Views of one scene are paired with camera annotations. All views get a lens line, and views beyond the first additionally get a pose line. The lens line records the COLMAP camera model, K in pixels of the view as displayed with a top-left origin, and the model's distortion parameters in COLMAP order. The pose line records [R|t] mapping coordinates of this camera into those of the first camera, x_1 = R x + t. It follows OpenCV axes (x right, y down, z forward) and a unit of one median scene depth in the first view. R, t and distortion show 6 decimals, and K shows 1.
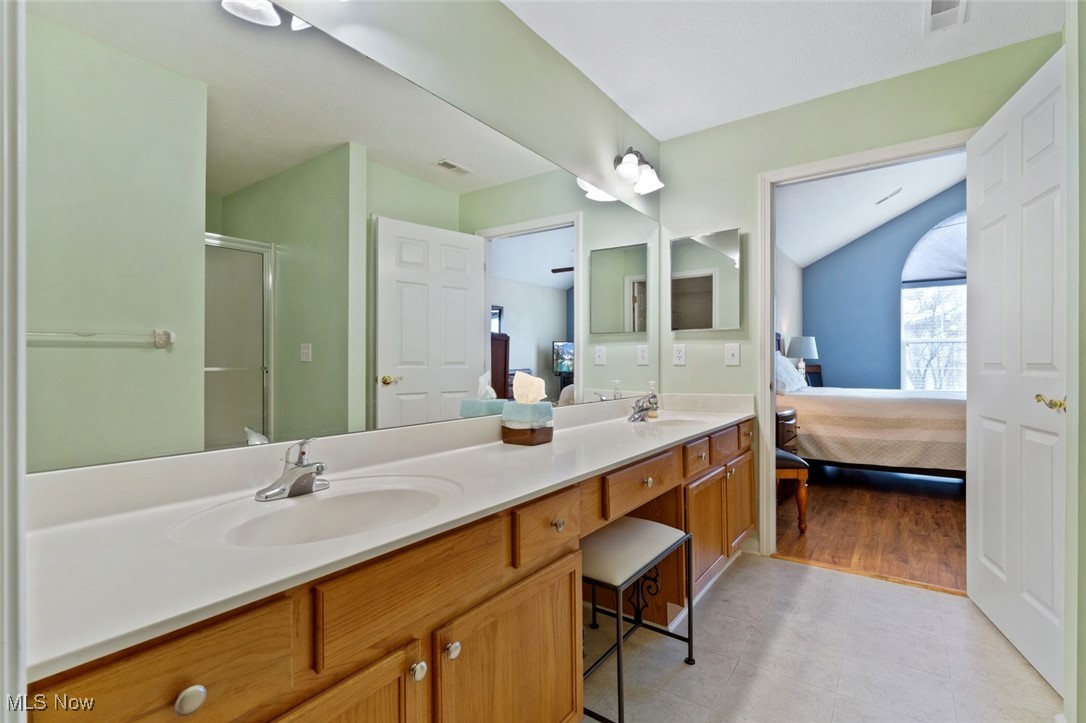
lens RADIAL K [[508.0, 0, 540.3], [0, 508.0, 358.1], [0, 0, 1]] dist [0.004551, 0.000053]
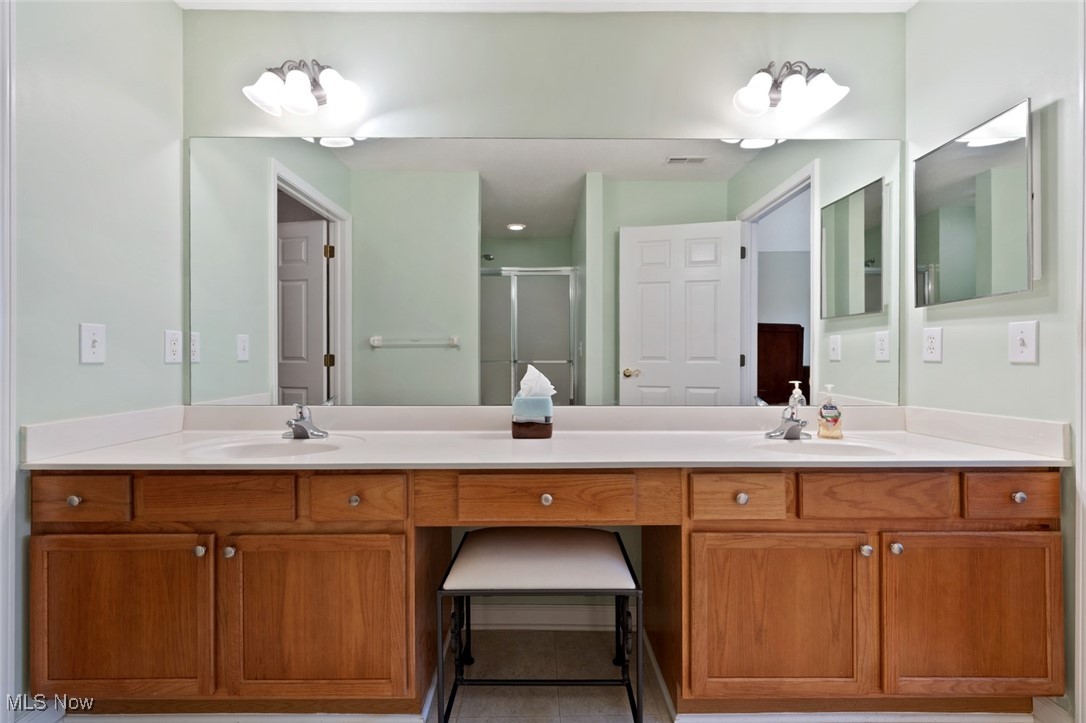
lens RADIAL K [[447.2, 0, 543.7], [0, 447.2, 362.2], [0, 0, 1]] dist [-0.008761, 0.000287]
pose [[0.589162, 0.009259, -0.807962, 0.459263], [0.004839, 0.999876, 0.014987, 0.004627], [0.808001, -0.012739, 0.589044, 0.325045]]
